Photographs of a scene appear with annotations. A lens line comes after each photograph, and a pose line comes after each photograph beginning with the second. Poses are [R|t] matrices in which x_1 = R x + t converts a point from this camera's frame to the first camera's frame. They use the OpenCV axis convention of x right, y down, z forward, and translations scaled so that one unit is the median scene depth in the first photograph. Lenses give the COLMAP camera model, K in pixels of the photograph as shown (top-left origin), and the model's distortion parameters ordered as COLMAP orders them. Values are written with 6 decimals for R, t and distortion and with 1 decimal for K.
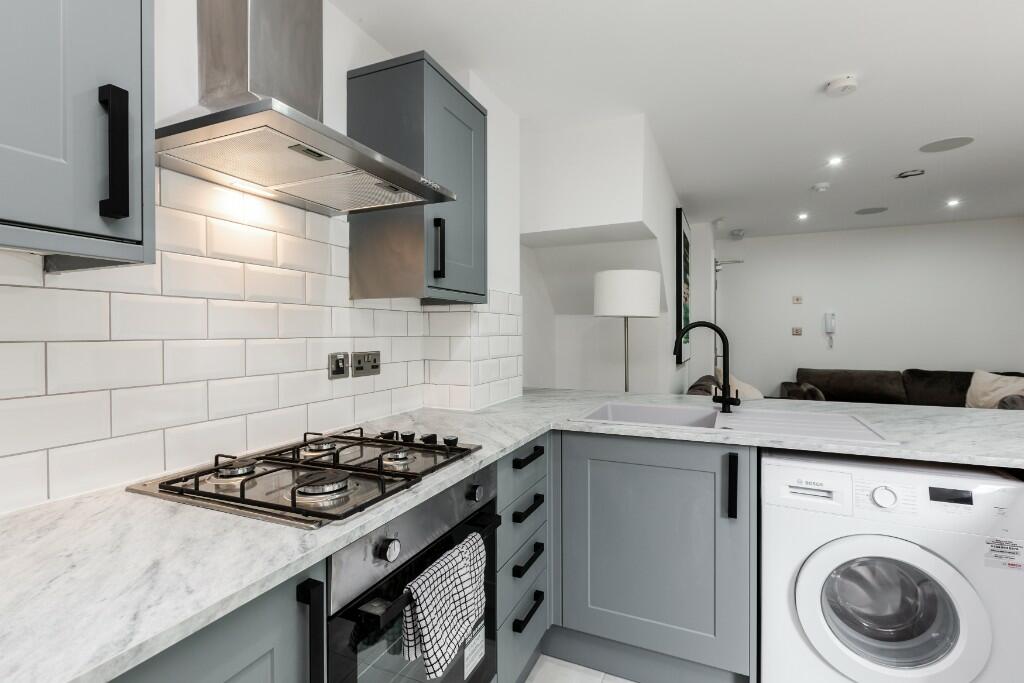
lens RADIAL K [[473.3, 0, 512.0], [0, 473.3, 341.5], [0, 0, 1]] dist [0.012356, -0.010695]
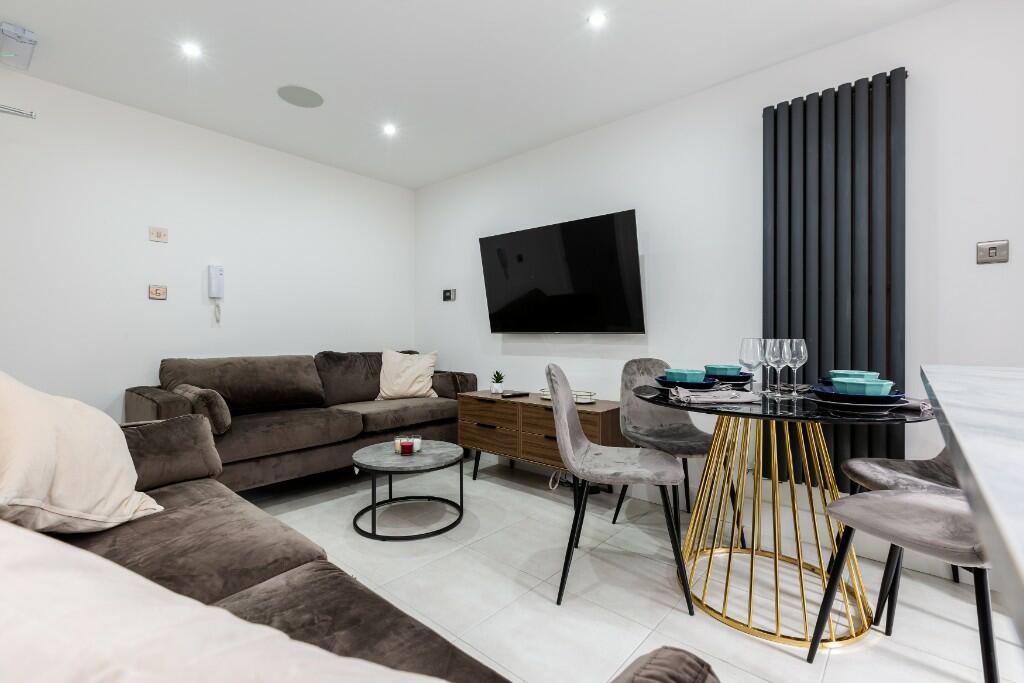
lens RADIAL K [[473.3, 0, 512.0], [0, 473.3, 341.5], [0, 0, 1]] dist [0.012356, -0.010695]
pose [[0.283946, -0.009949, 0.958789, 0.187128], [0.008761, 0.999931, 0.007781, 0.034893], [-0.958800, 0.006191, 0.284013, 0.448523]]
